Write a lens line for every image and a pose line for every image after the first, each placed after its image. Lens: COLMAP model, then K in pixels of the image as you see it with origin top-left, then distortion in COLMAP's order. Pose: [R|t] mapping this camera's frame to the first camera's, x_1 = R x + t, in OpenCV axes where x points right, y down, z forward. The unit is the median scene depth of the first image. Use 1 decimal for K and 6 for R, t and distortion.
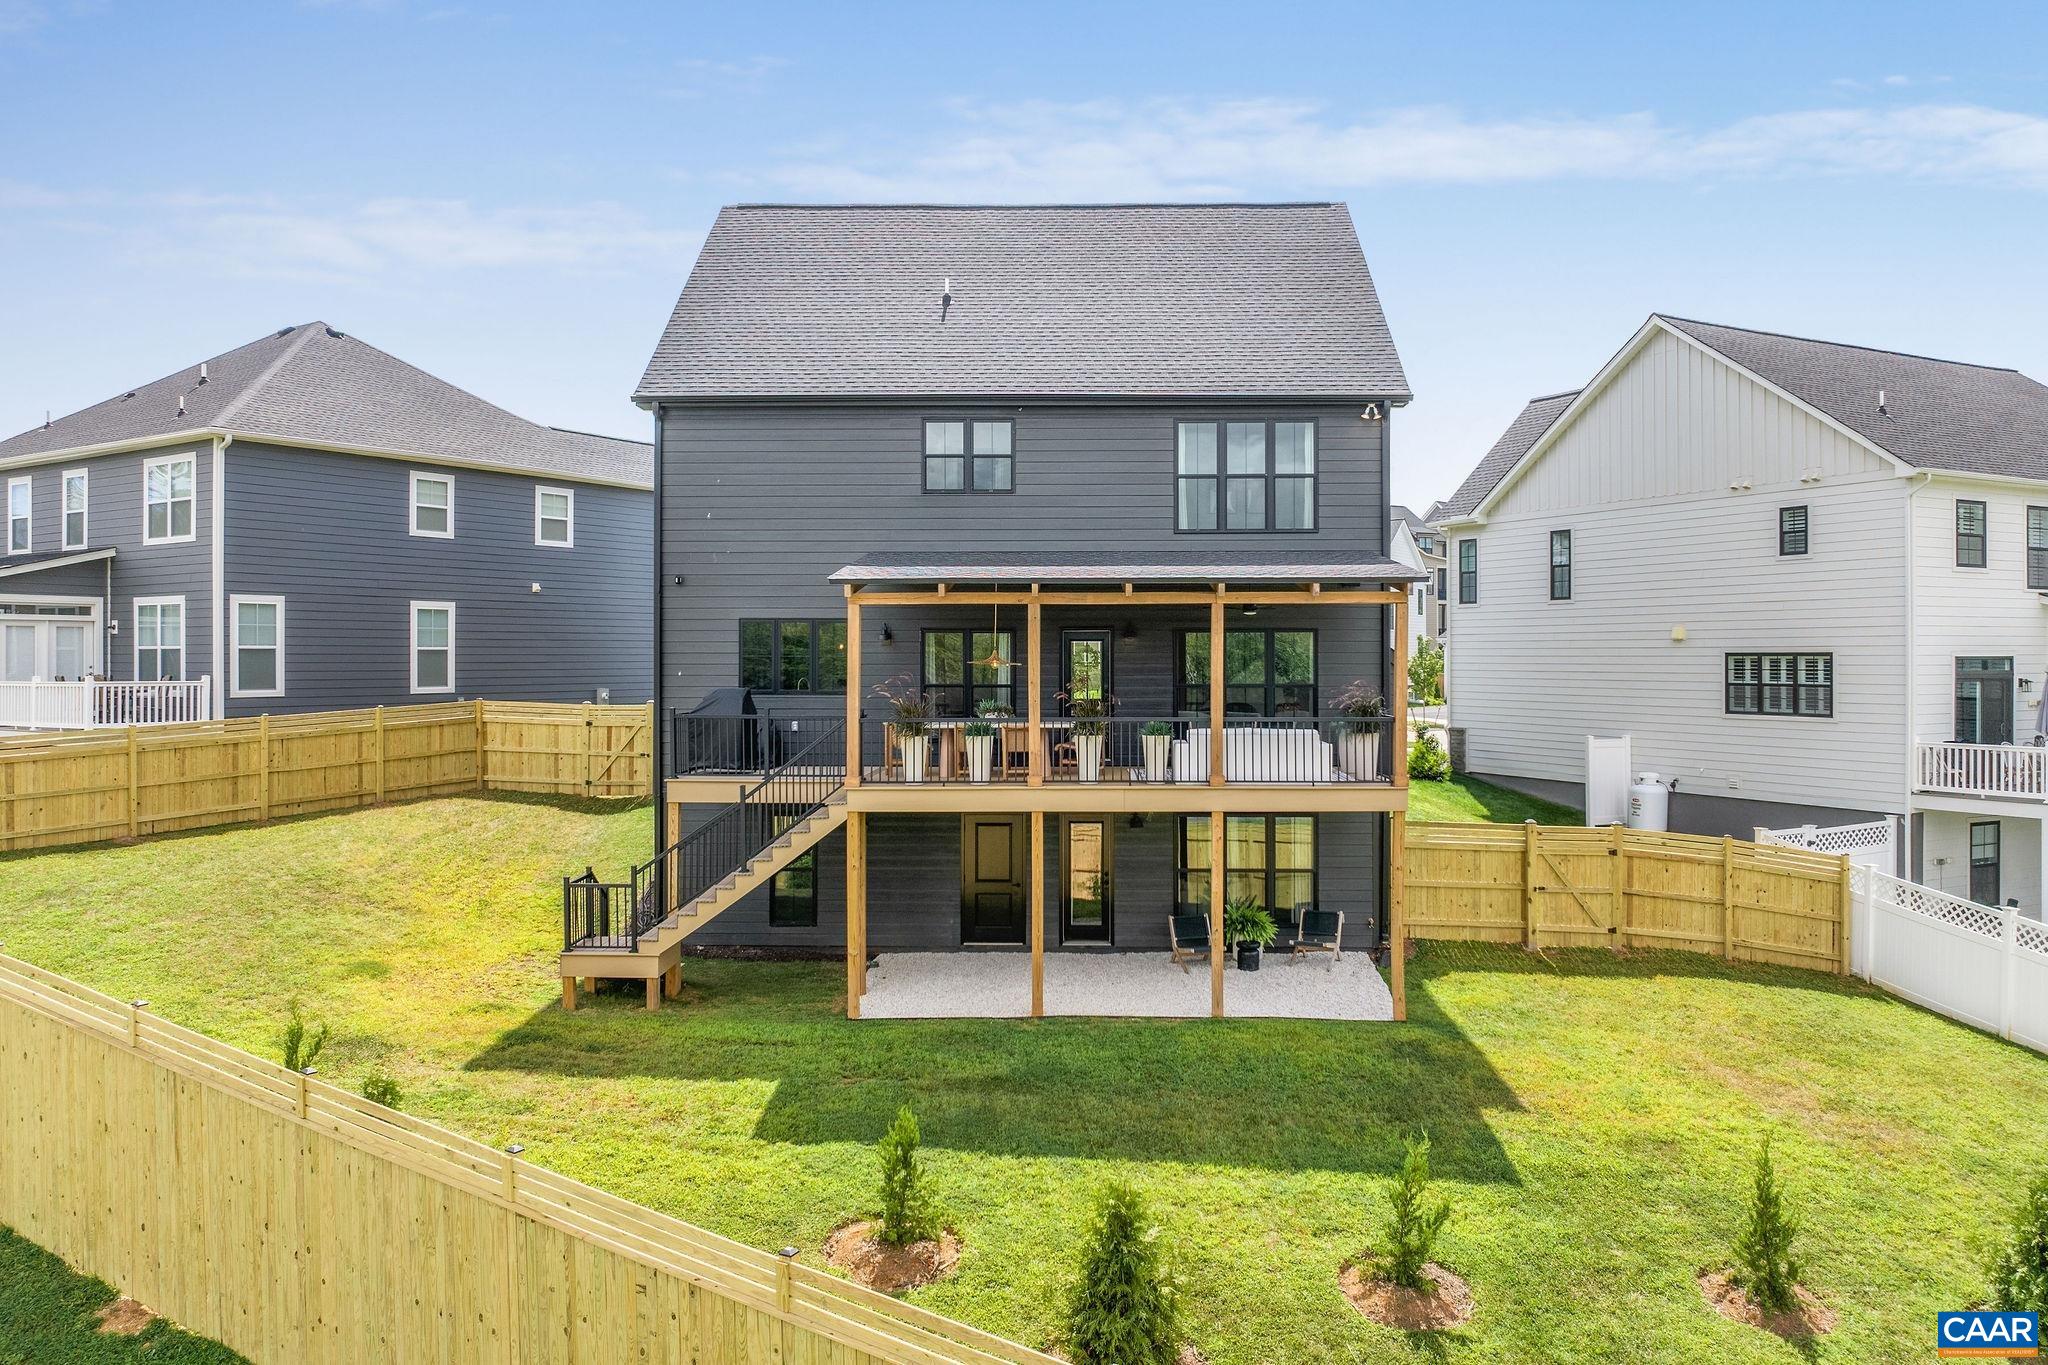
lens RADIAL K [[1513.4, 0, 1054.5], [0, 1513.4, 755.8], [0, 0, 1]] dist [-0.041872, 0.001343]
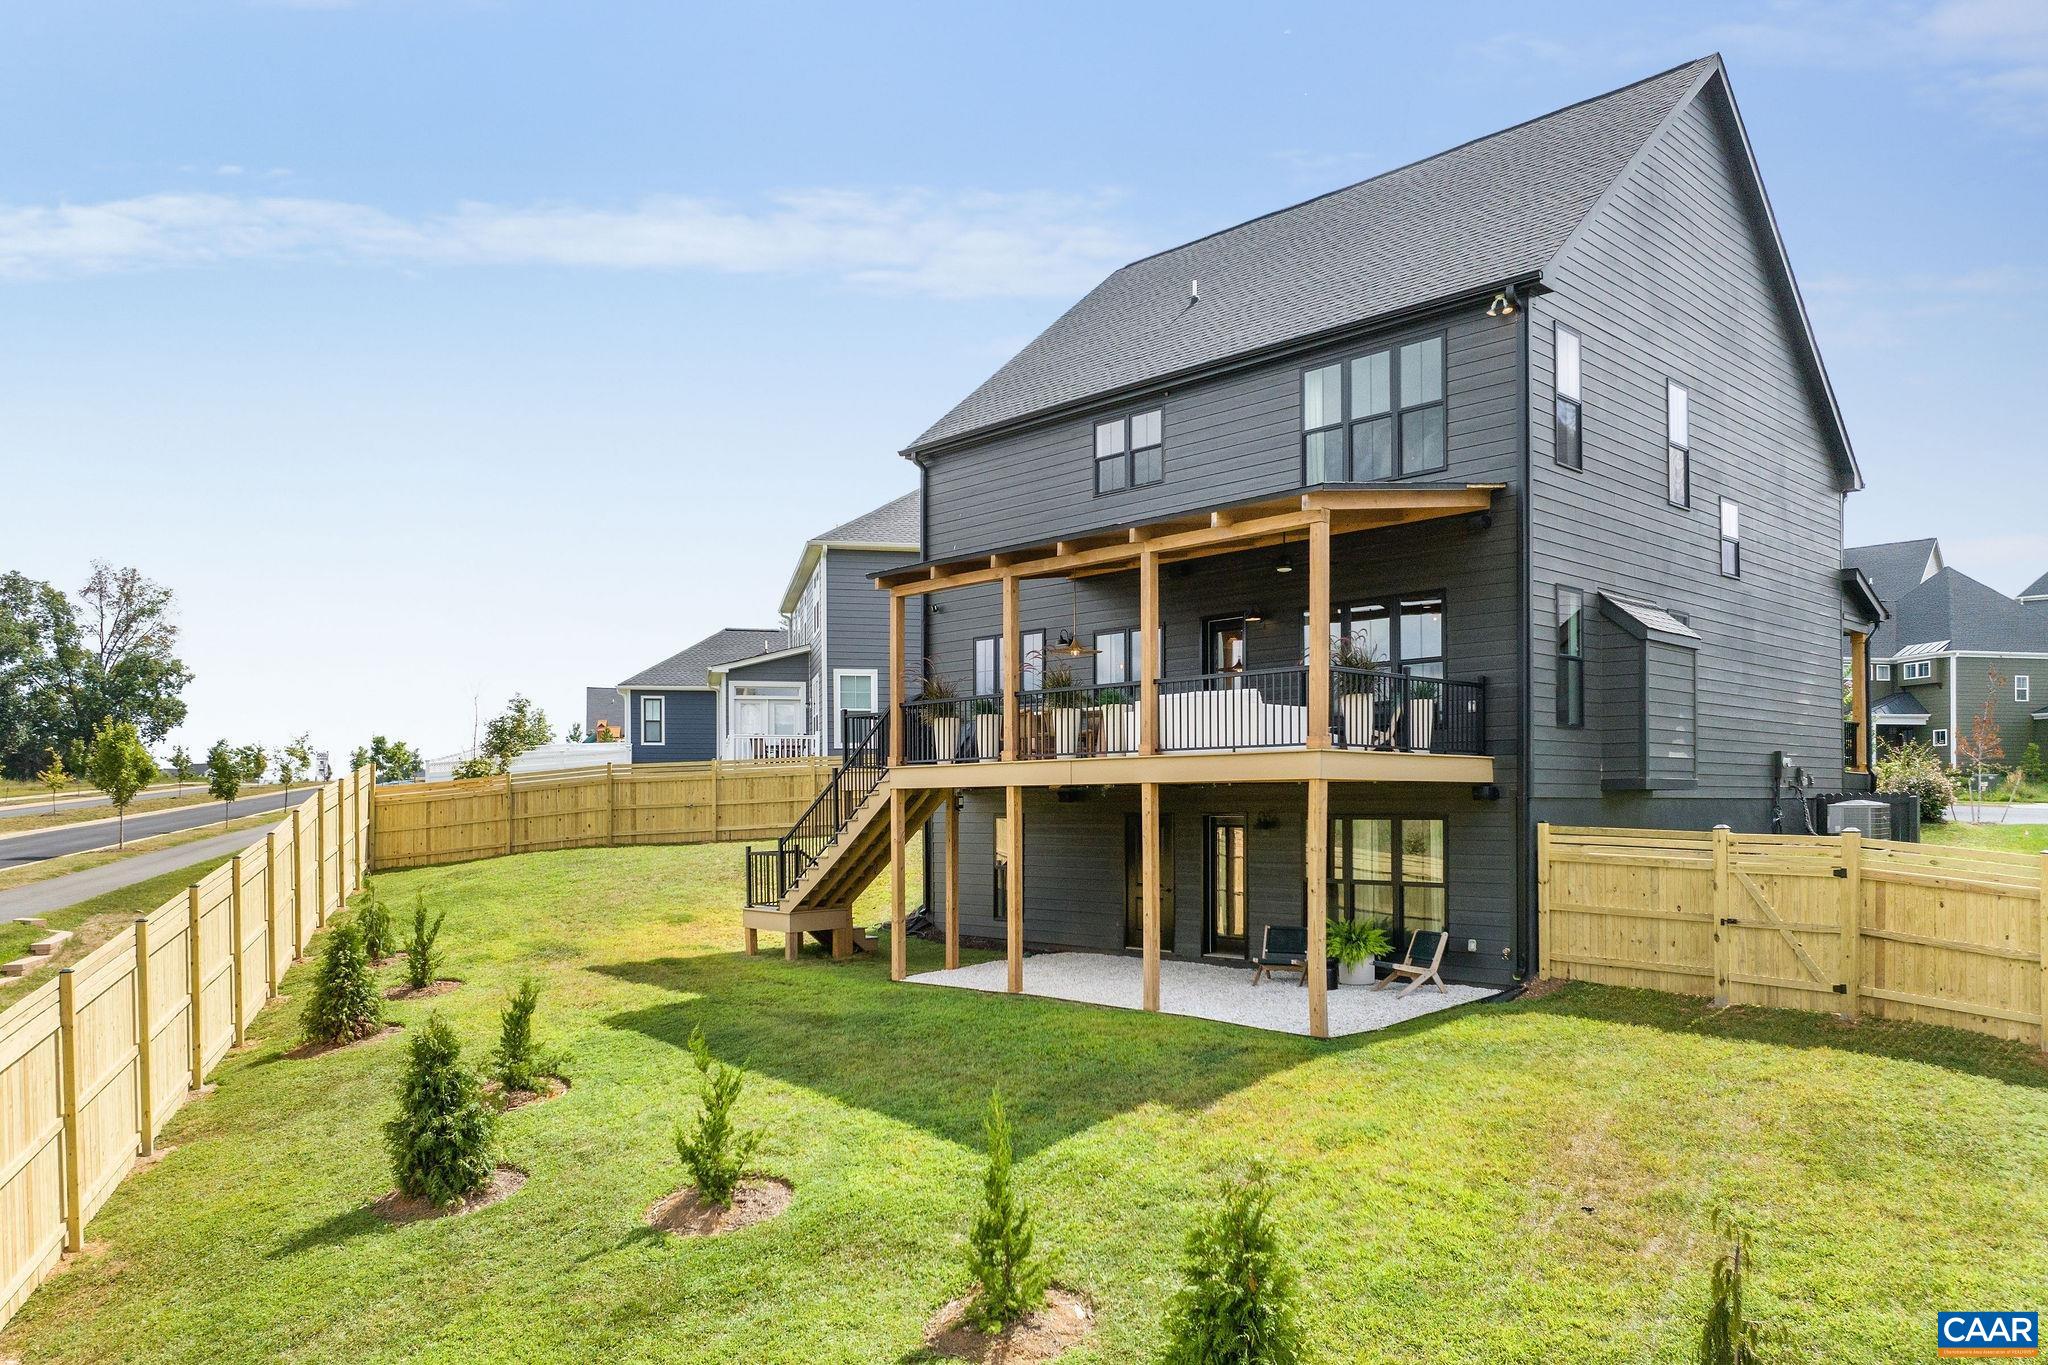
lens RADIAL K [[1444.6, 0, 1023.6], [0, 1444.6, 920.4], [0, 0, 1]] dist [-0.035195, 0.003041]
pose [[0.697857, 0.049938, -0.714494, 0.567516], [-0.042123, 0.998701, 0.028659, 0.081691], [0.714997, 0.010097, 0.699055, 0.284720]]
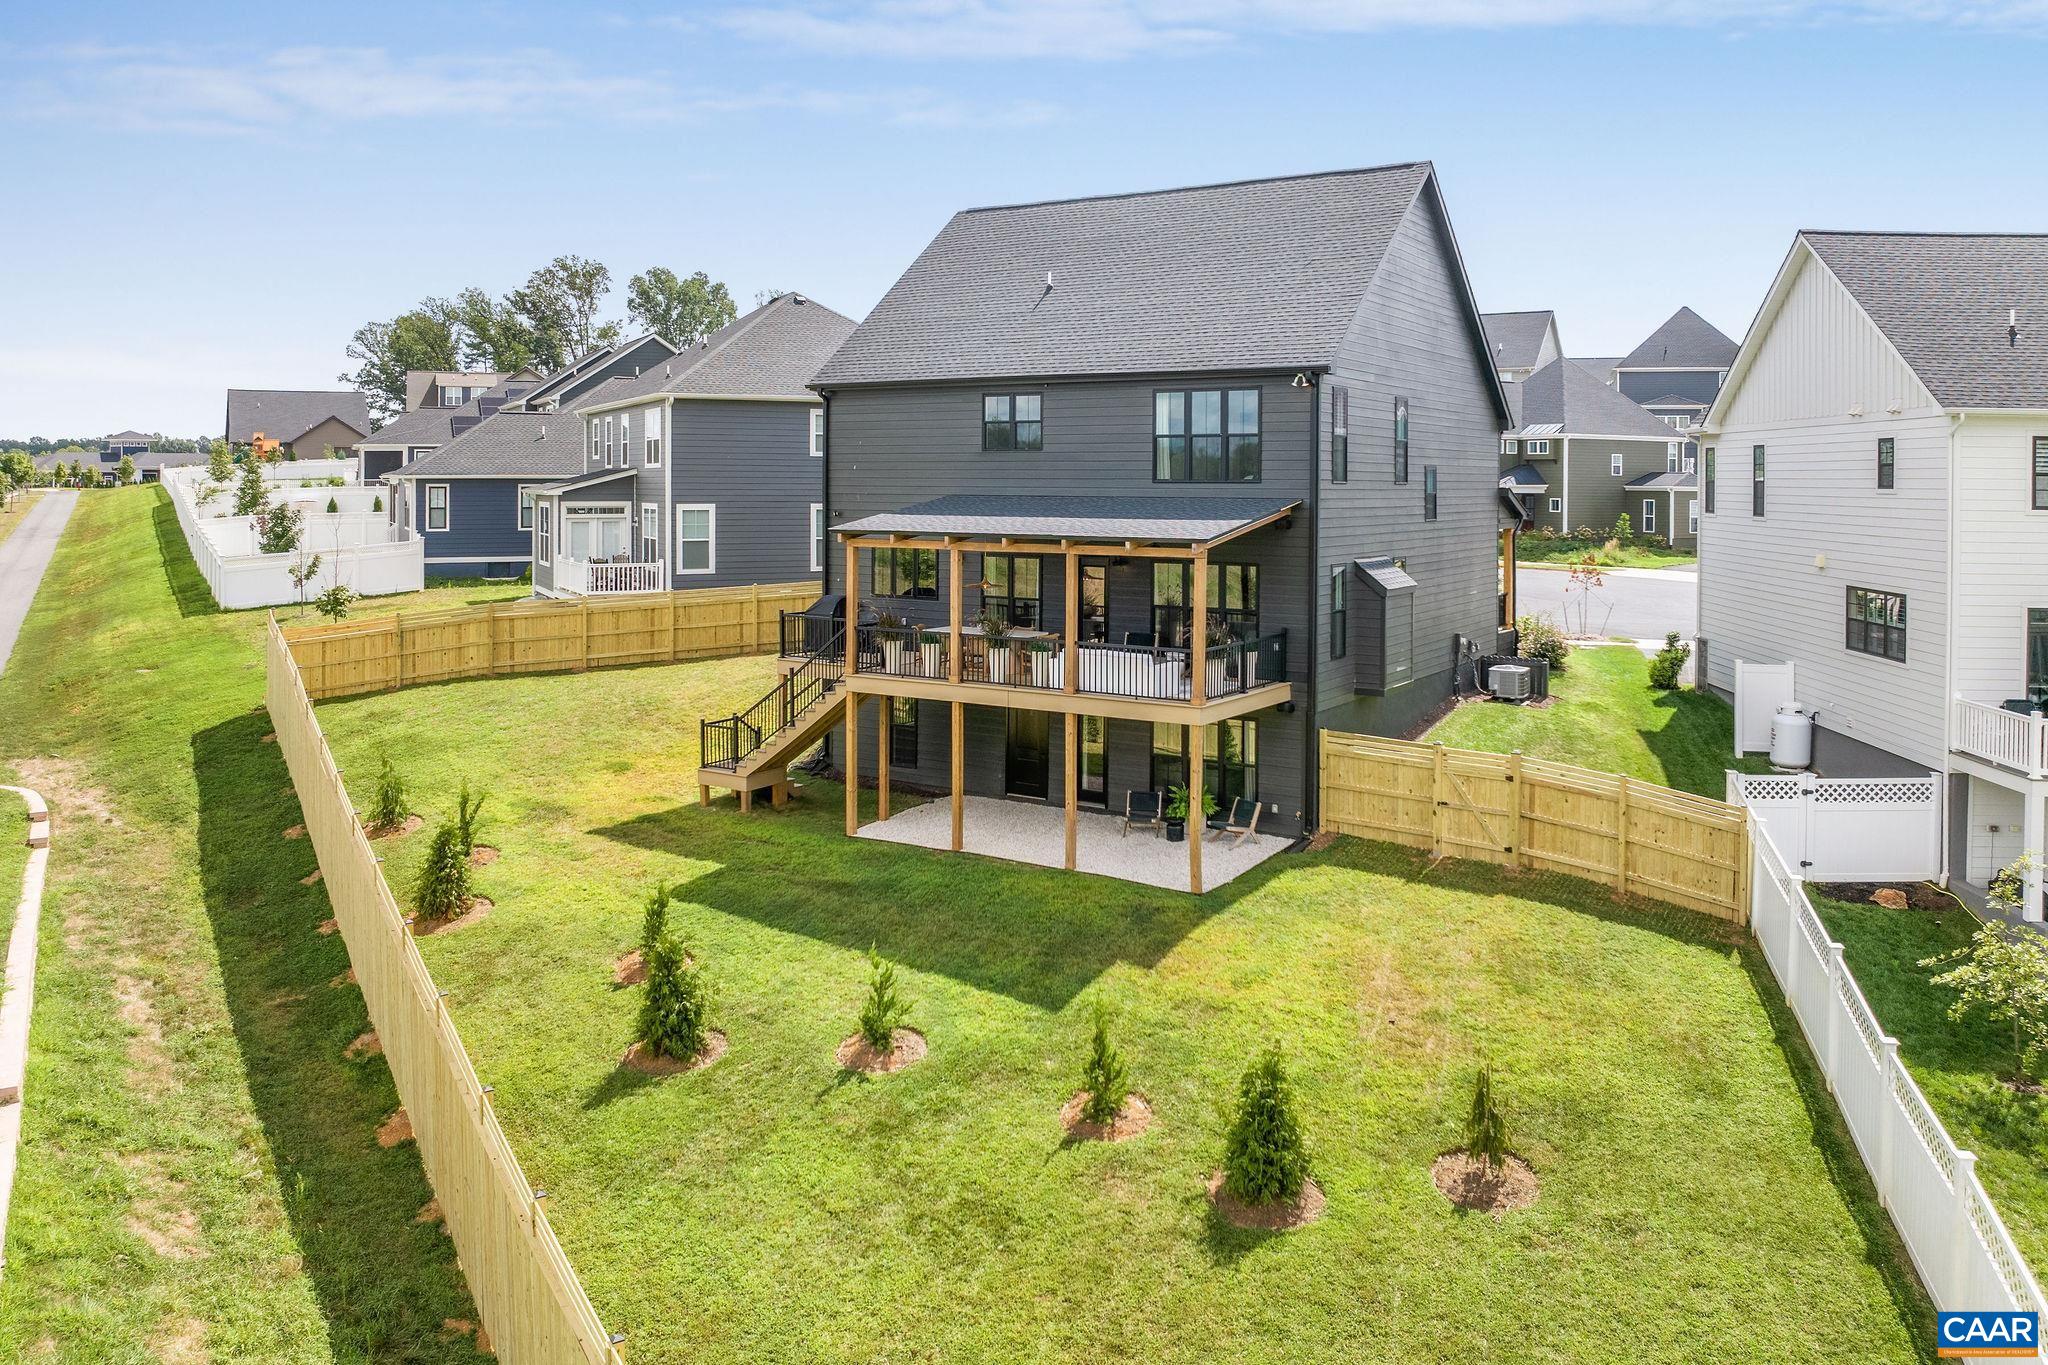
lens RADIAL K [[1525.7, 0, 1024.0], [0, 1525.7, 682.5], [0, 0, 1]] dist [-0.041423, -0.002718]
pose [[0.848215, 0.074634, -0.524367, 0.635794], [-0.040032, 0.996224, 0.077039, -0.074621], [0.528137, -0.044354, 0.848000, -0.112246]]
